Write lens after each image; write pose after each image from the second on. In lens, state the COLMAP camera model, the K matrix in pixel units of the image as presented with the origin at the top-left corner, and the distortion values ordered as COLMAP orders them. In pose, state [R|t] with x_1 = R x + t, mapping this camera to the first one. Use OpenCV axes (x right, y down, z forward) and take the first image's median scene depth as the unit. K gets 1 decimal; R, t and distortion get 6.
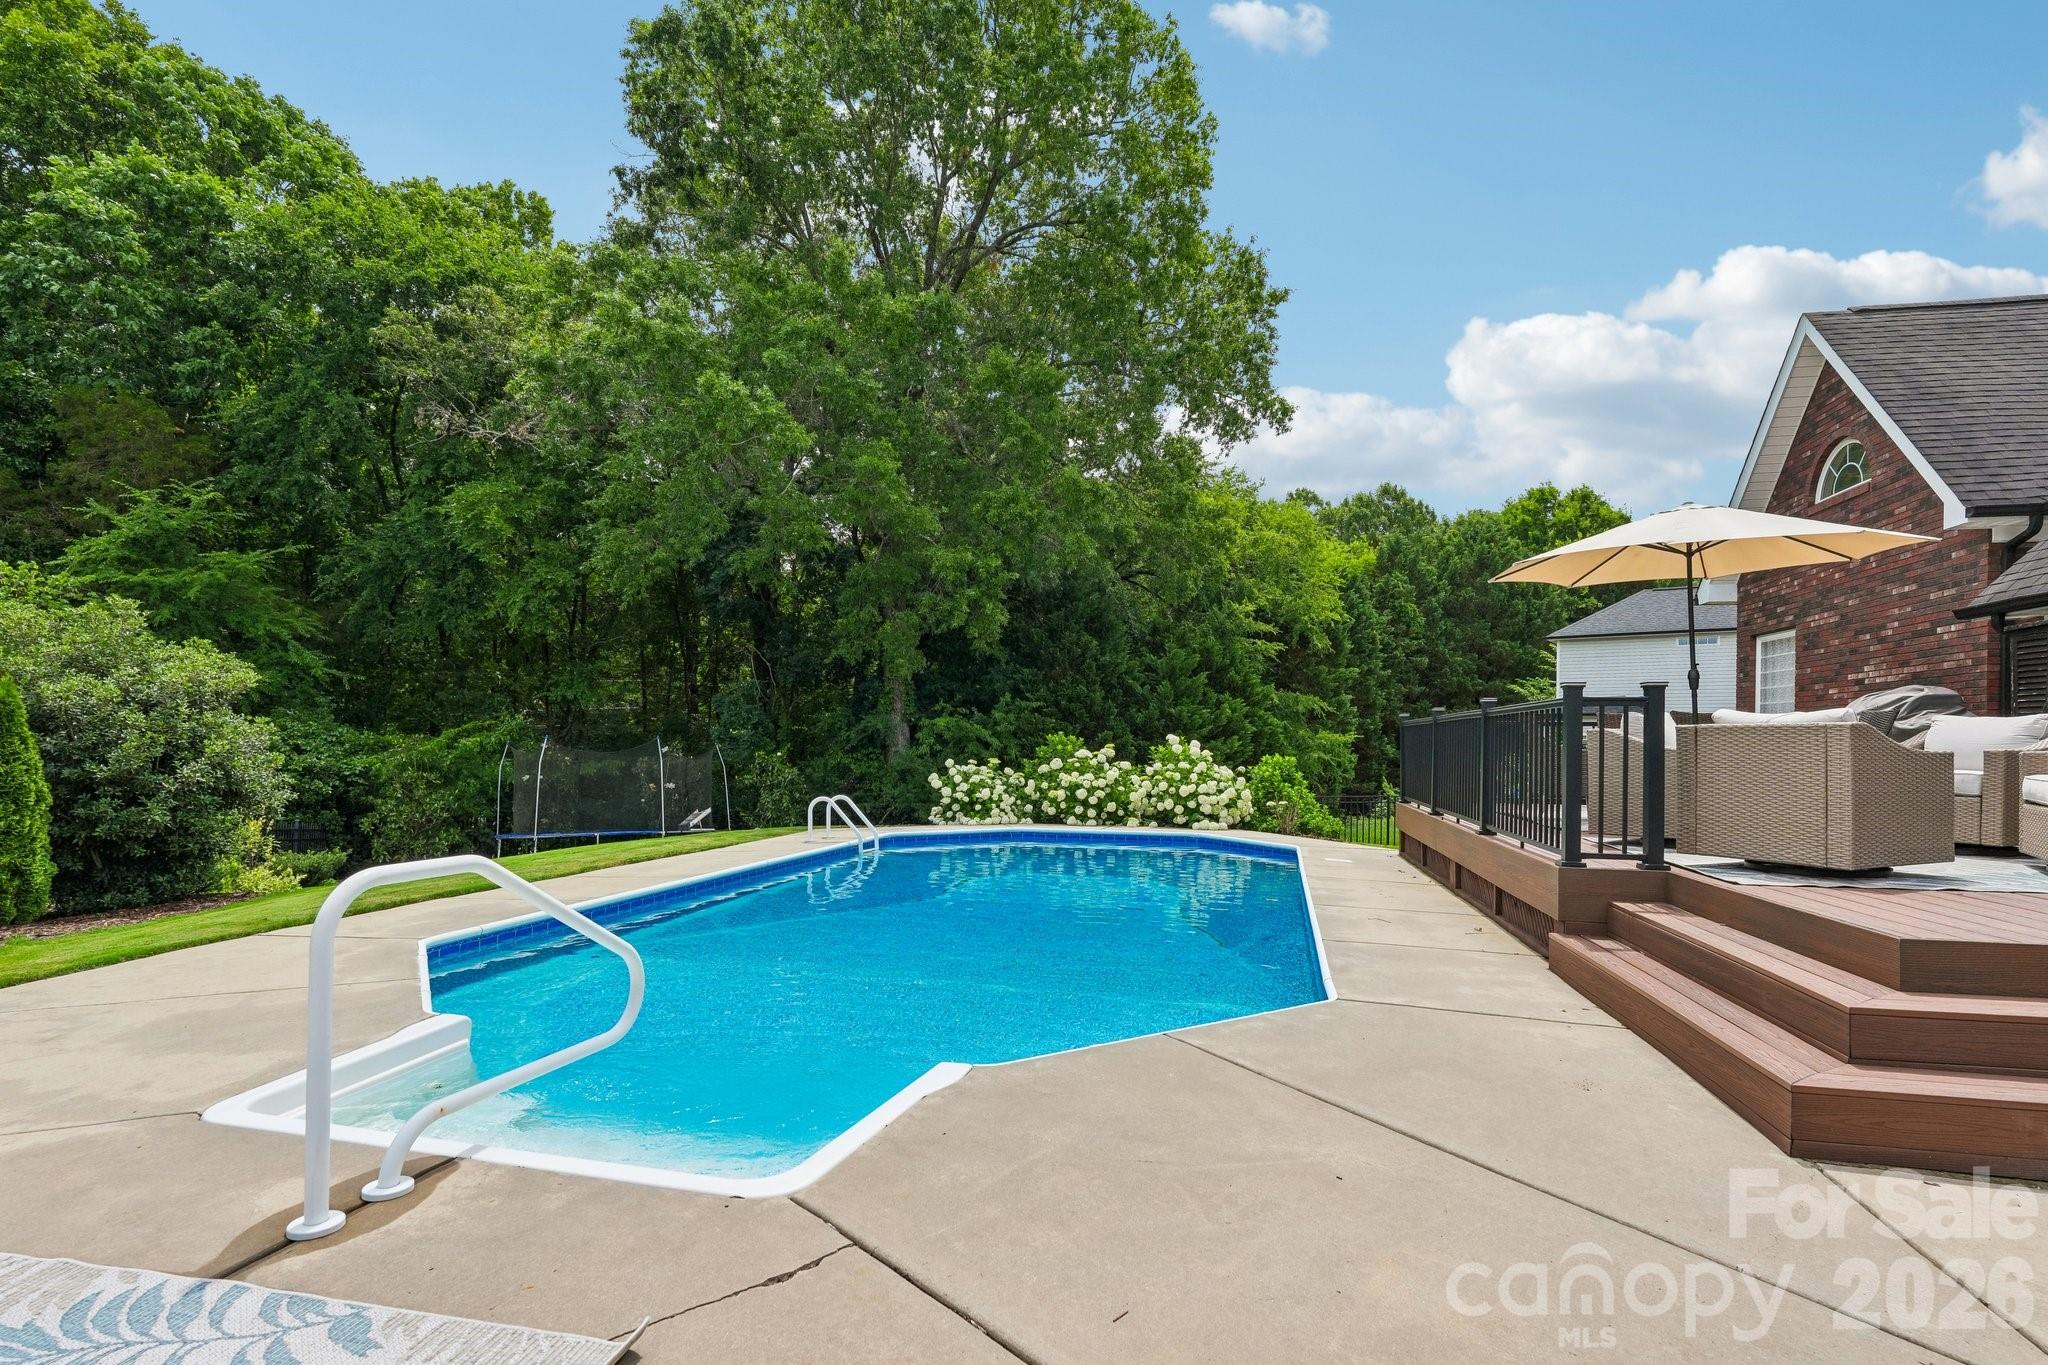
lens RADIAL K [[1029.4, 0, 1055.2], [0, 1029.4, 739.0], [0, 0, 1]] dist [0.010656, 0.001491]
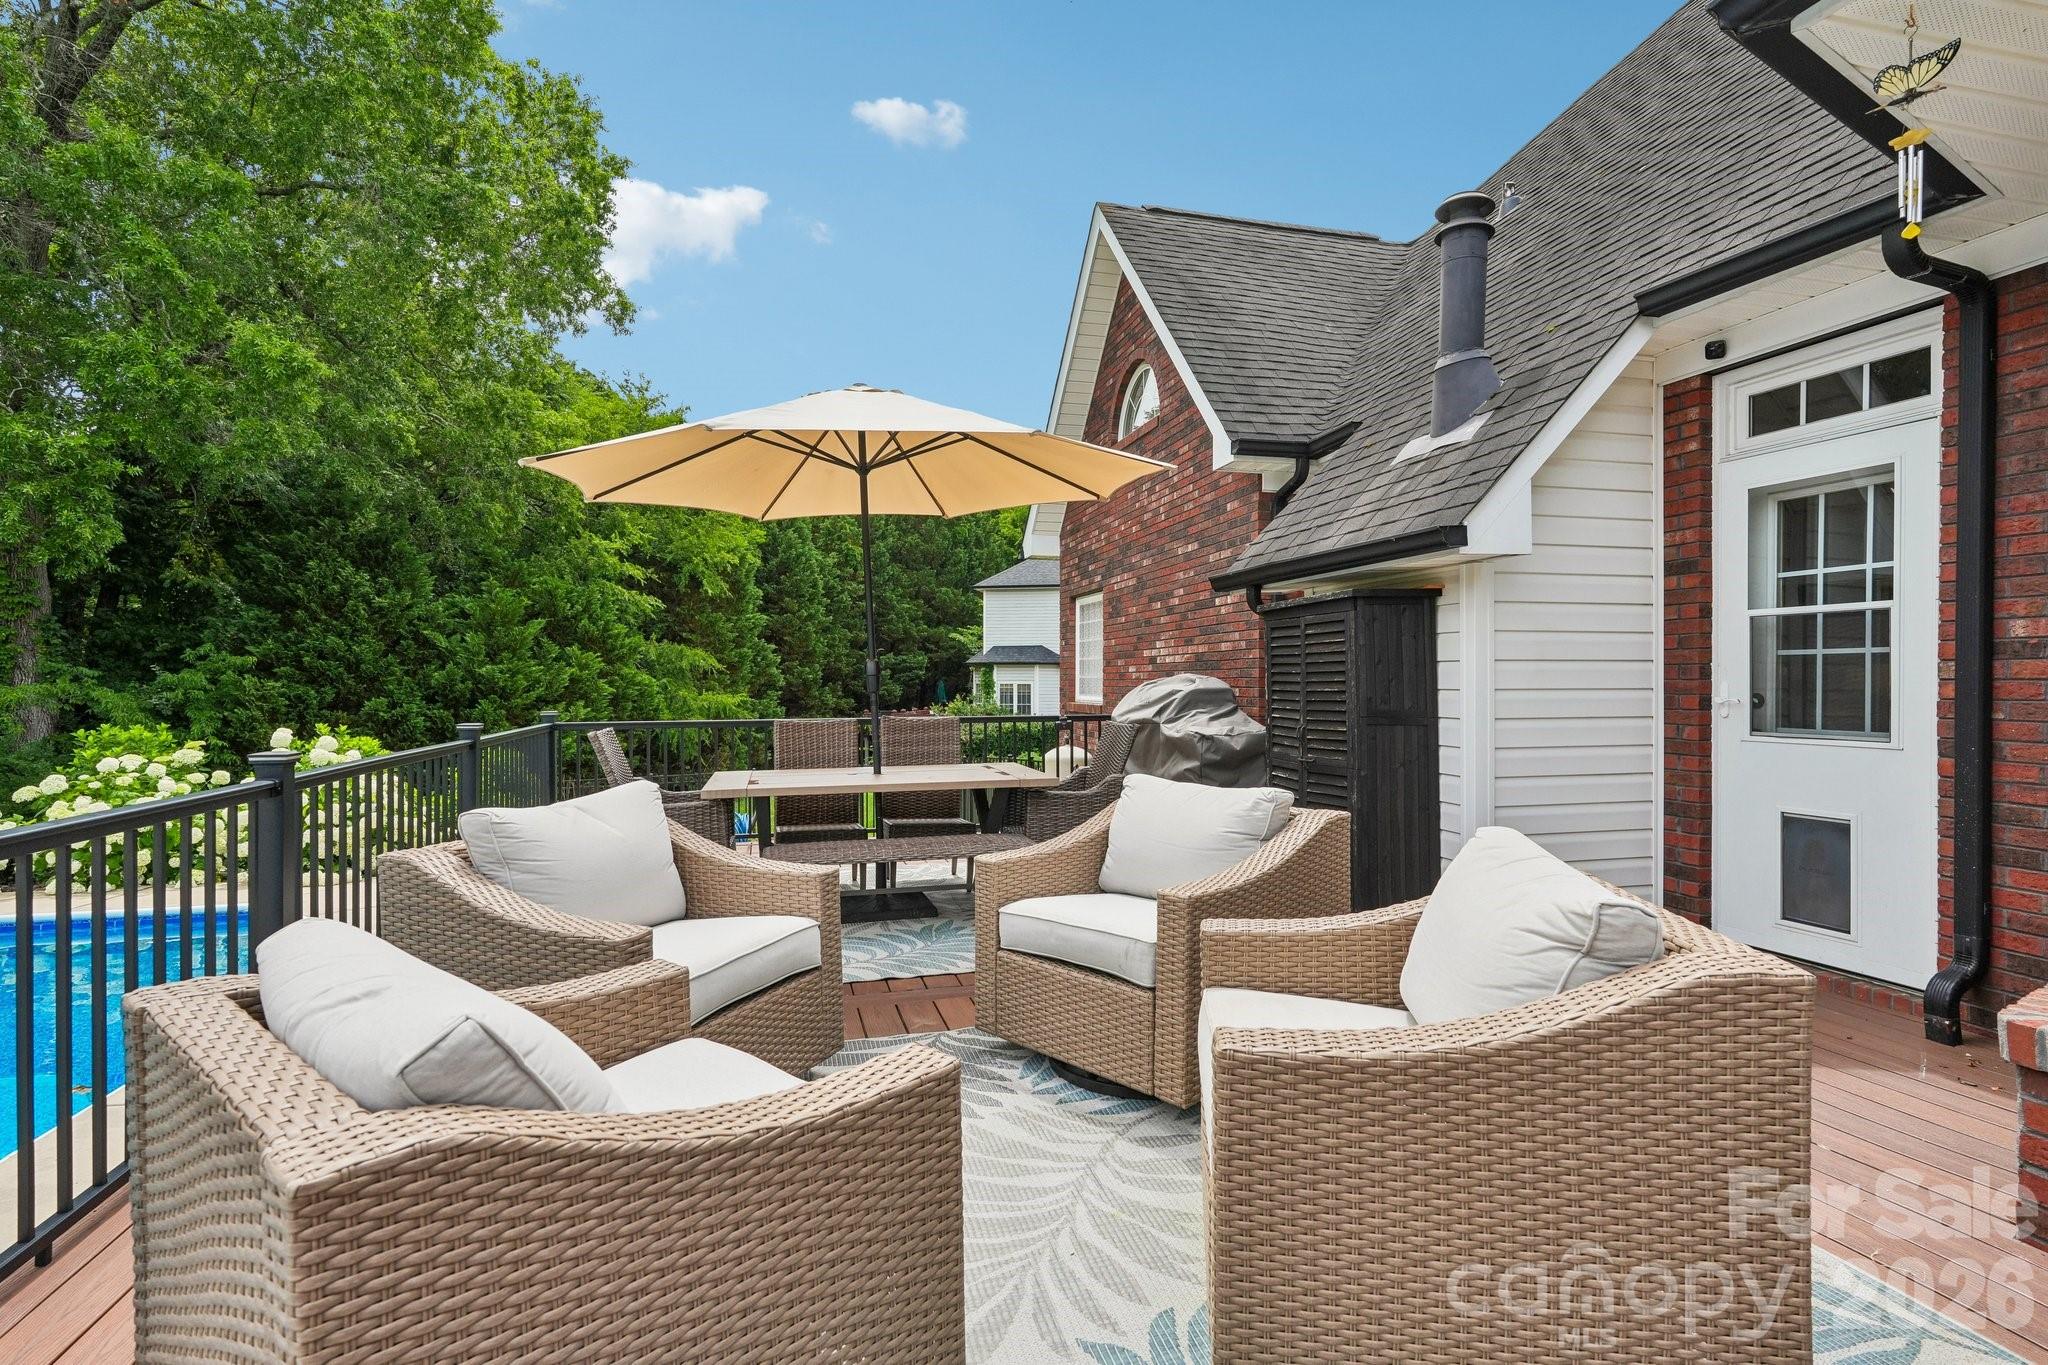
lens RADIAL K [[1012.1, 0, 1018.8], [0, 1012.1, 687.0], [0, 0, 1]] dist [0.002172, -0.000833]
pose [[0.904128, -0.013319, 0.427055, 0.331492], [0.009113, 0.999888, 0.011890, -0.043341], [-0.427165, -0.006859, 0.904148, 0.316473]]
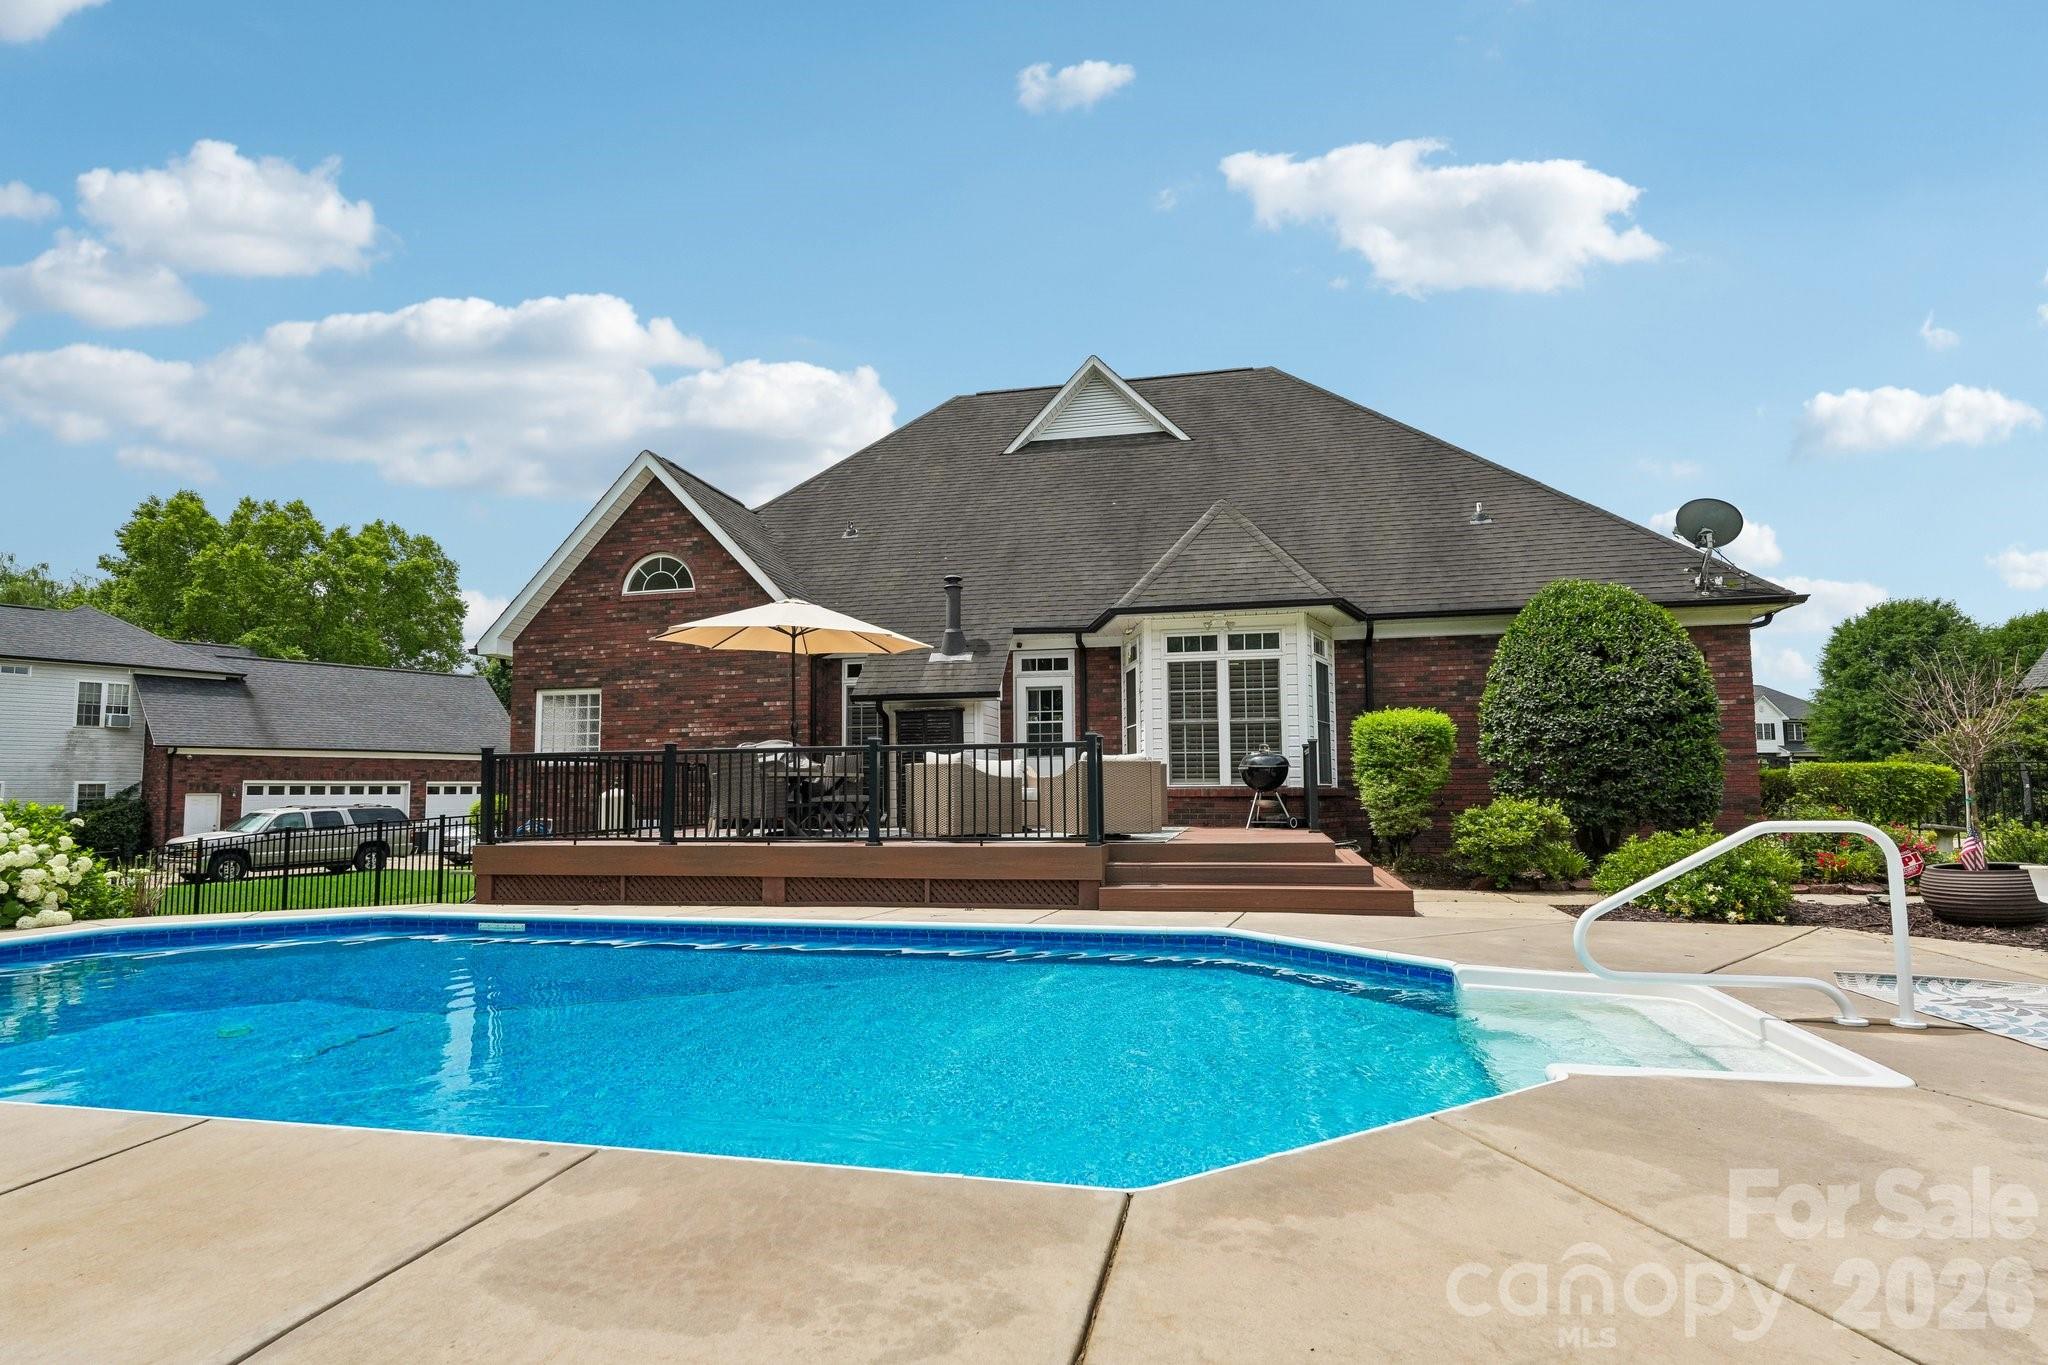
lens RADIAL K [[989.6, 0, 1027.1], [0, 989.6, 723.6], [0, 0, 1]] dist [0.000765, 0.000196]
pose [[0.025374, 0.060033, 0.997874, -0.500666], [0.007722, 0.998154, -0.060246, 0.012411], [-0.999648, 0.009234, 0.024864, 0.501027]]
